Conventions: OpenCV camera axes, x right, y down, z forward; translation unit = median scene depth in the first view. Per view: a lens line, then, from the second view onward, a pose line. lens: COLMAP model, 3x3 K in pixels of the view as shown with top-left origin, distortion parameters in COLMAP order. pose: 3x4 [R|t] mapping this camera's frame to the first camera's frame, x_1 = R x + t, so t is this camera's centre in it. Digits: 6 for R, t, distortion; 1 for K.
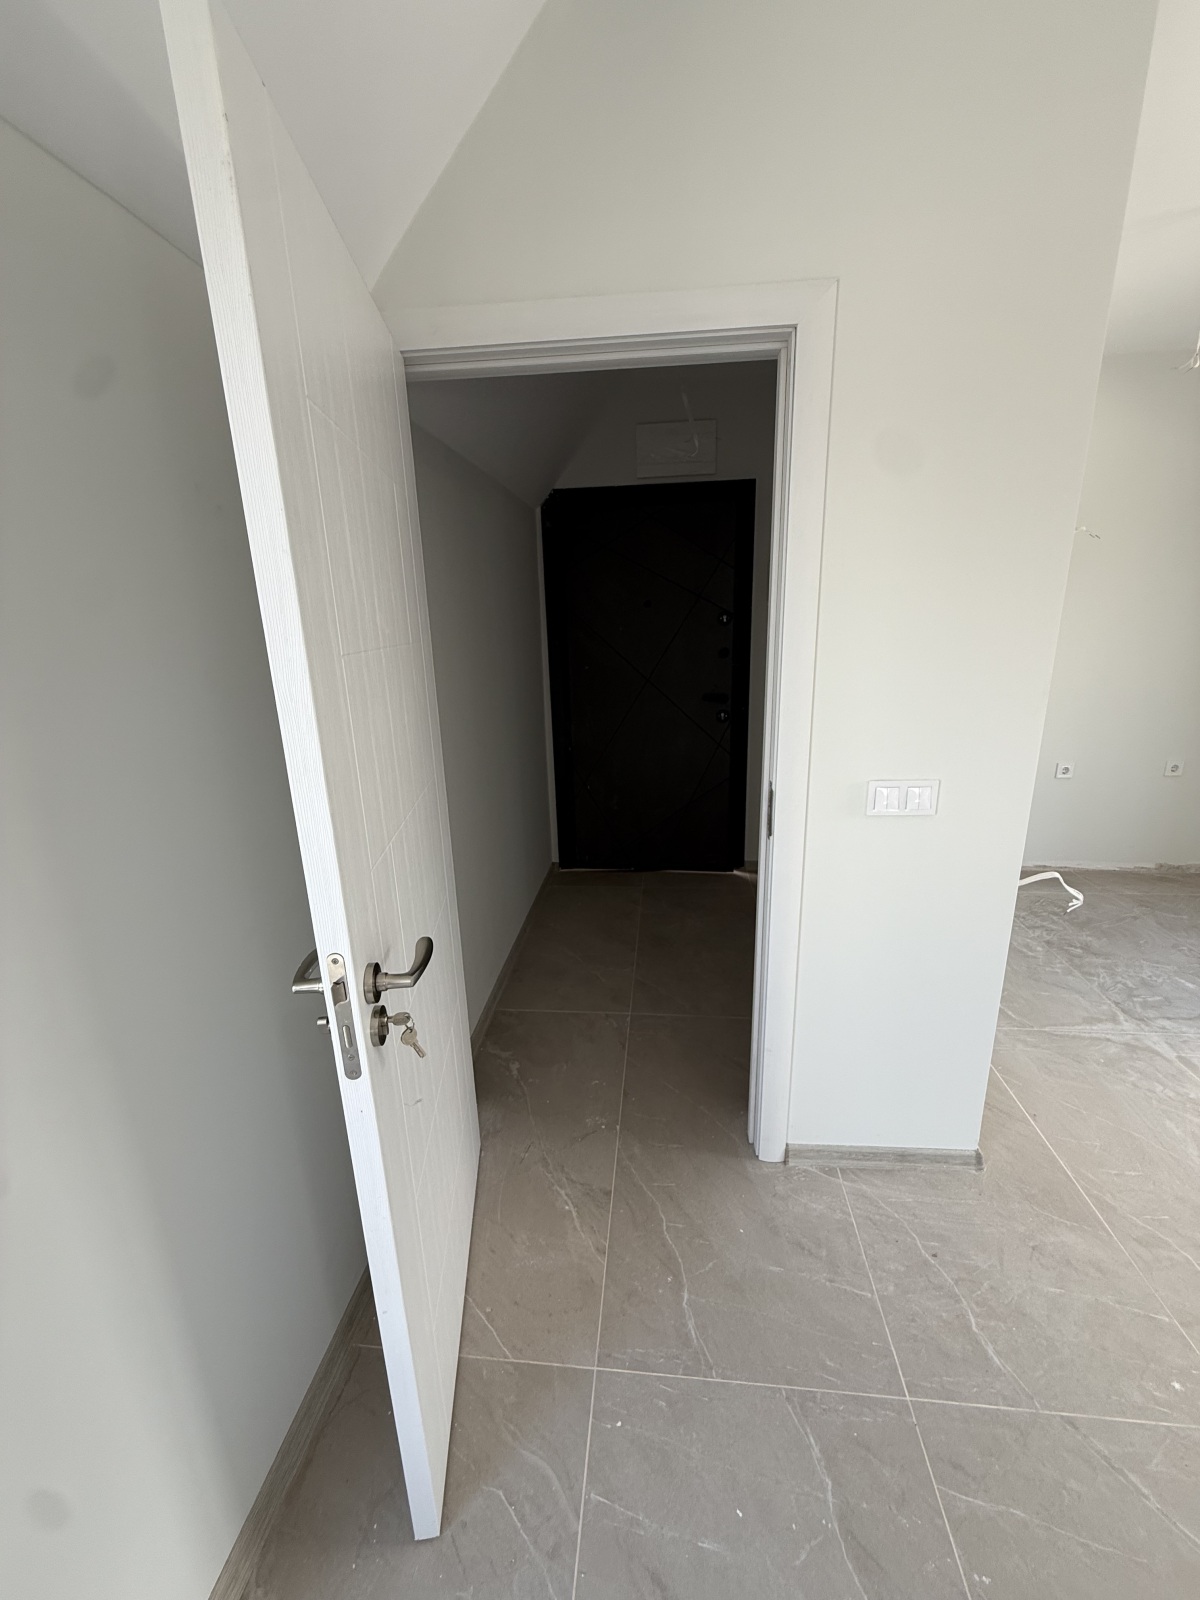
lens RADIAL K [[637.0, 0, 600.0], [0, 637.0, 800.0], [0, 0, 1]] dist [-0.001754, 0.000429]
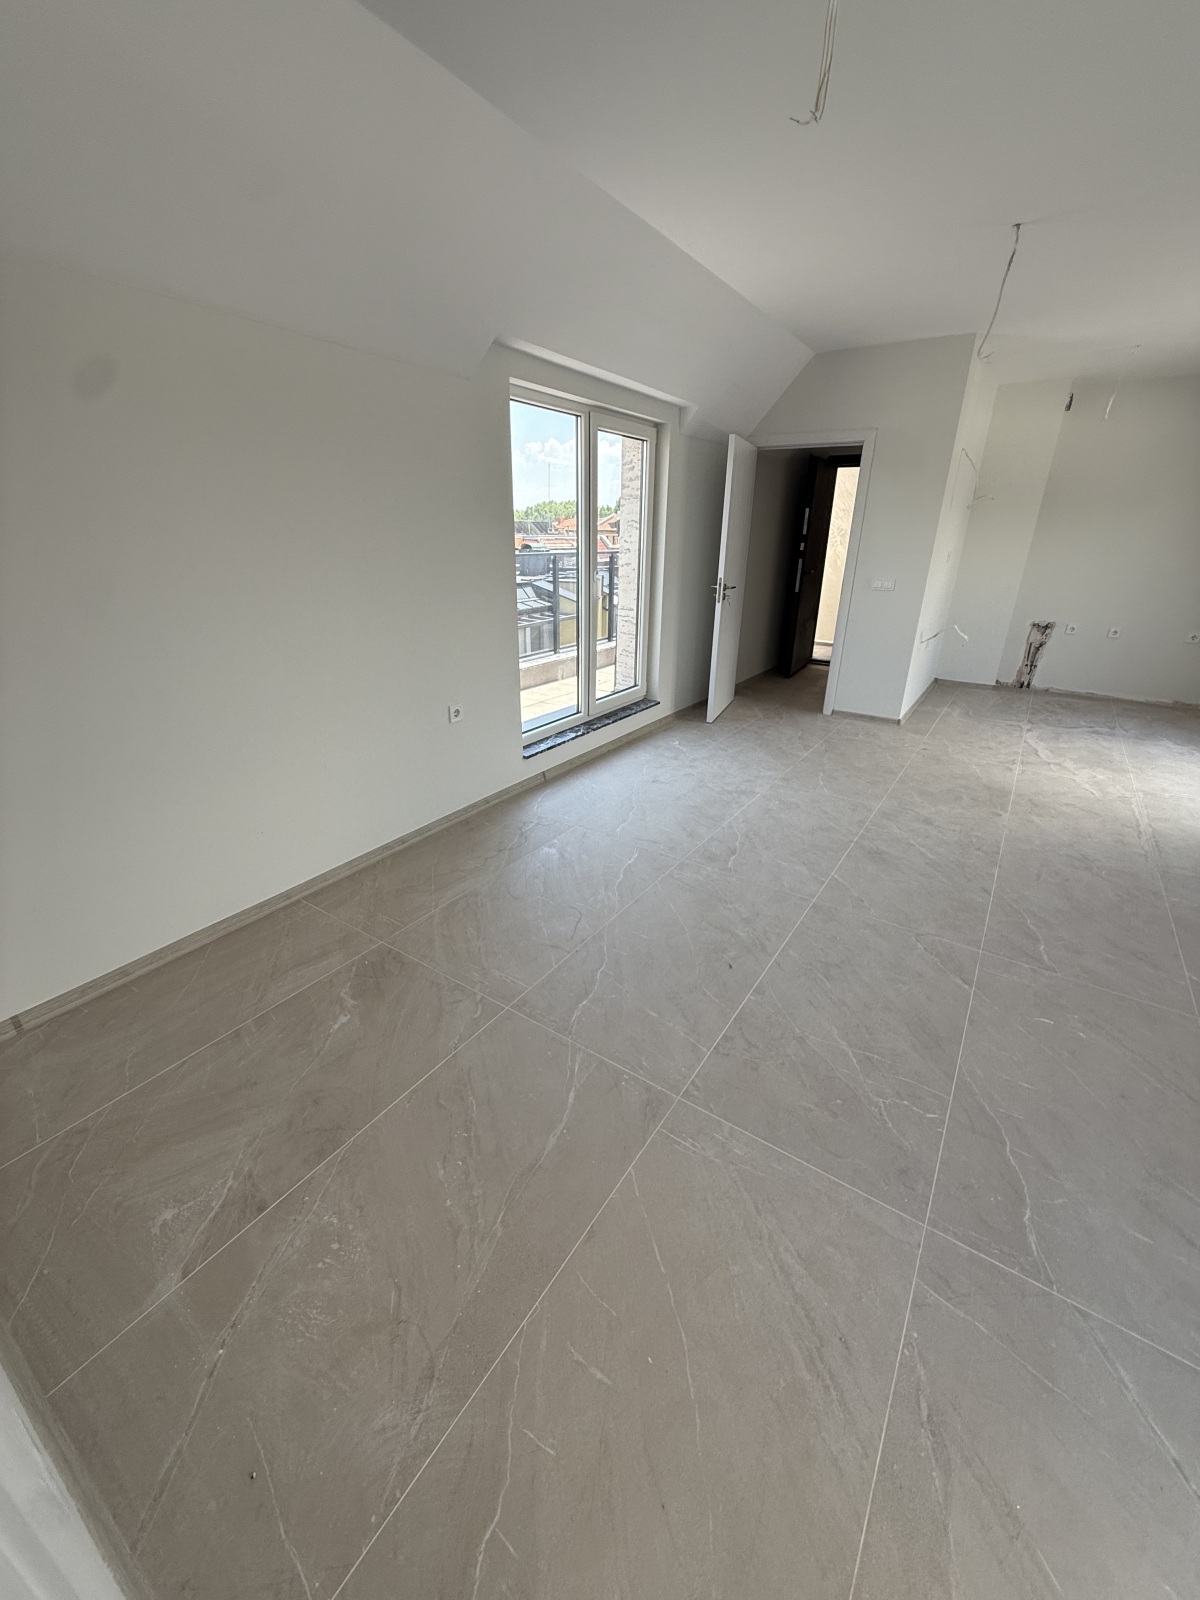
lens RADIAL K [[638.2, 0, 600.0], [0, 638.2, 800.0], [0, 0, 1]] dist [-0.000508, 0.000464]
pose [[0.880571, 0.223188, -0.418069, 0.683900], [-0.167891, 0.971864, 0.165207, 0.651397], [0.443178, -0.075287, 0.893267, -2.207585]]
